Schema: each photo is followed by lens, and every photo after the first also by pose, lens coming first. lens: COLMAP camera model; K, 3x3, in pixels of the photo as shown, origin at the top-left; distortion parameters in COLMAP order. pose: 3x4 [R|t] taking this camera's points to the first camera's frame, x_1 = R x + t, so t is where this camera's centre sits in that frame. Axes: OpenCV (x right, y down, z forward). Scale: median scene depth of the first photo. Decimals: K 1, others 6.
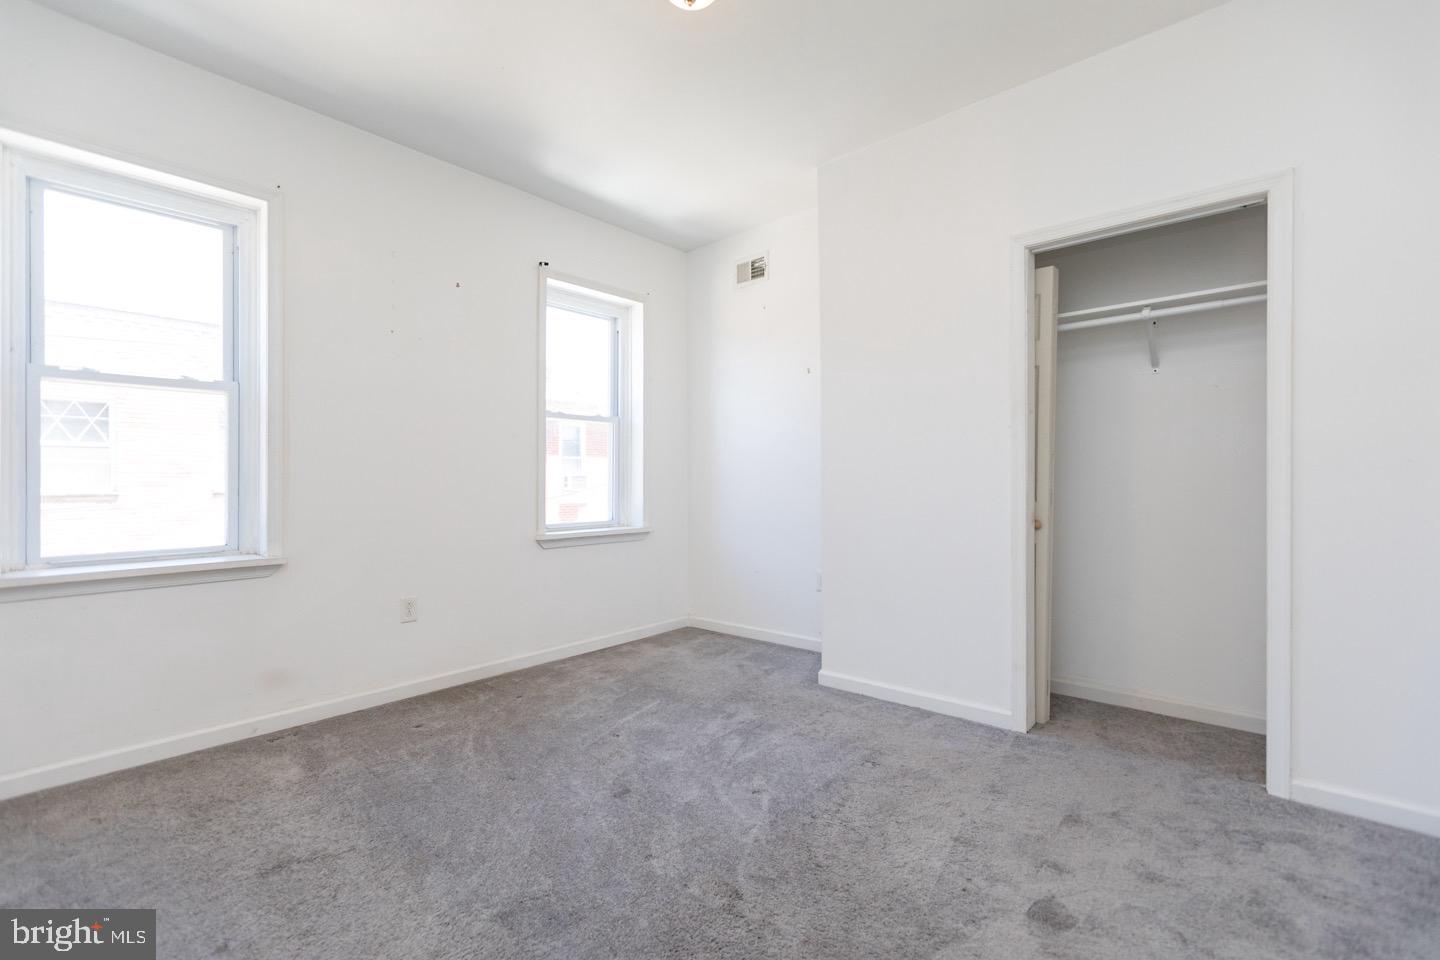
lens RADIAL K [[641.2, 0, 722.1], [0, 641.2, 480.1], [0, 0, 1]] dist [0.000200, -0.000410]
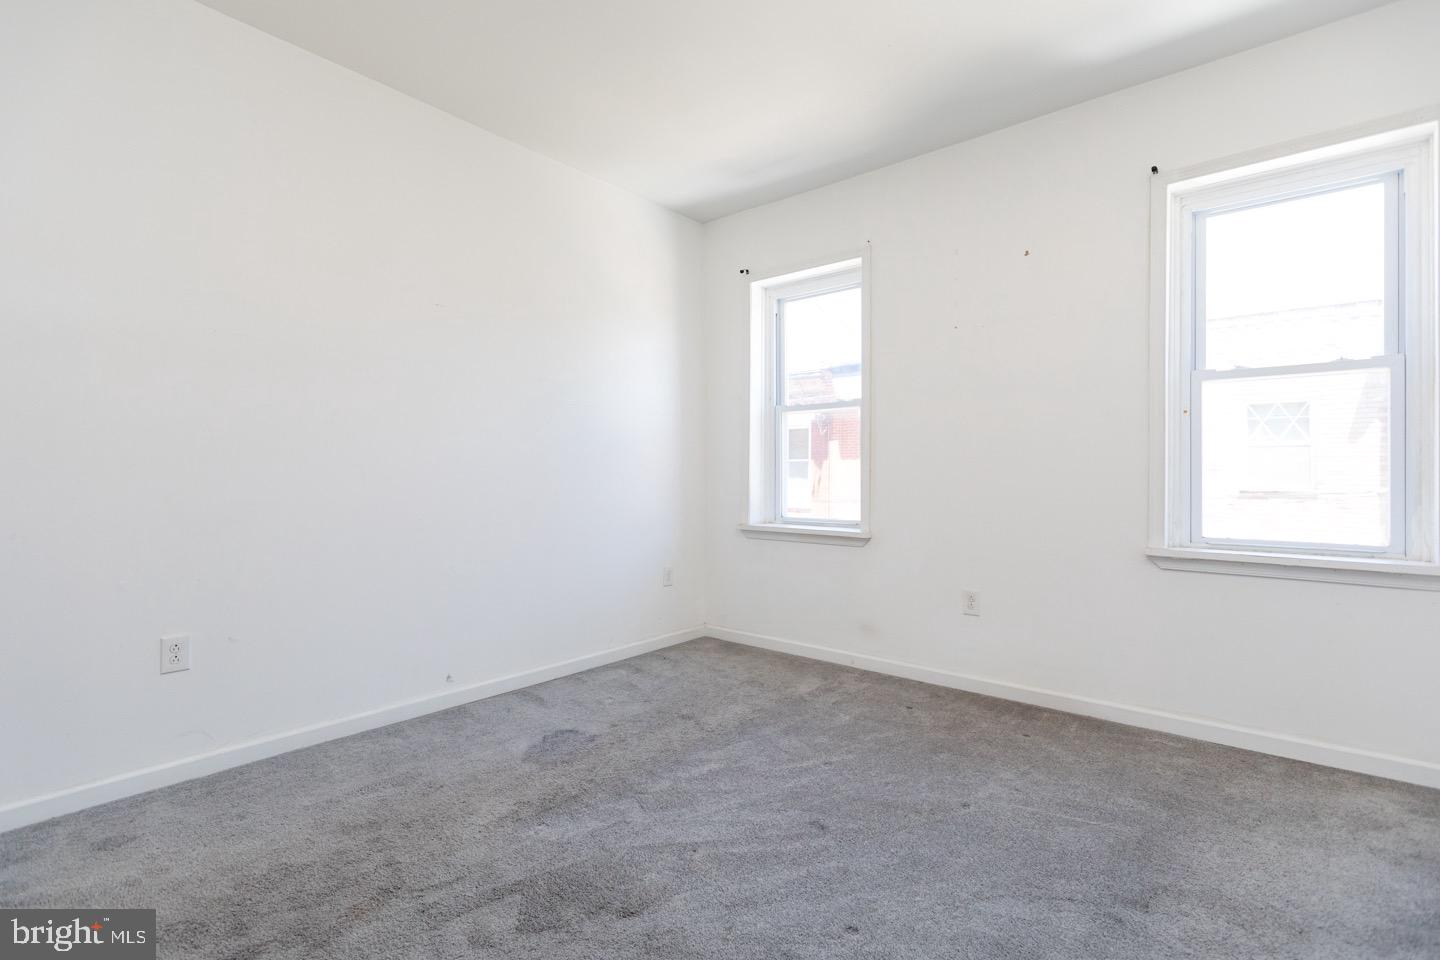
lens RADIAL K [[650.2, 0, 717.2], [0, 650.2, 464.7], [0, 0, 1]] dist [-0.003987, -0.000625]
pose [[0.027227, -0.008440, -0.999594, 0.522608], [-0.000019, 0.999964, -0.008444, -0.002885], [0.999629, 0.000249, 0.027226, 0.597858]]
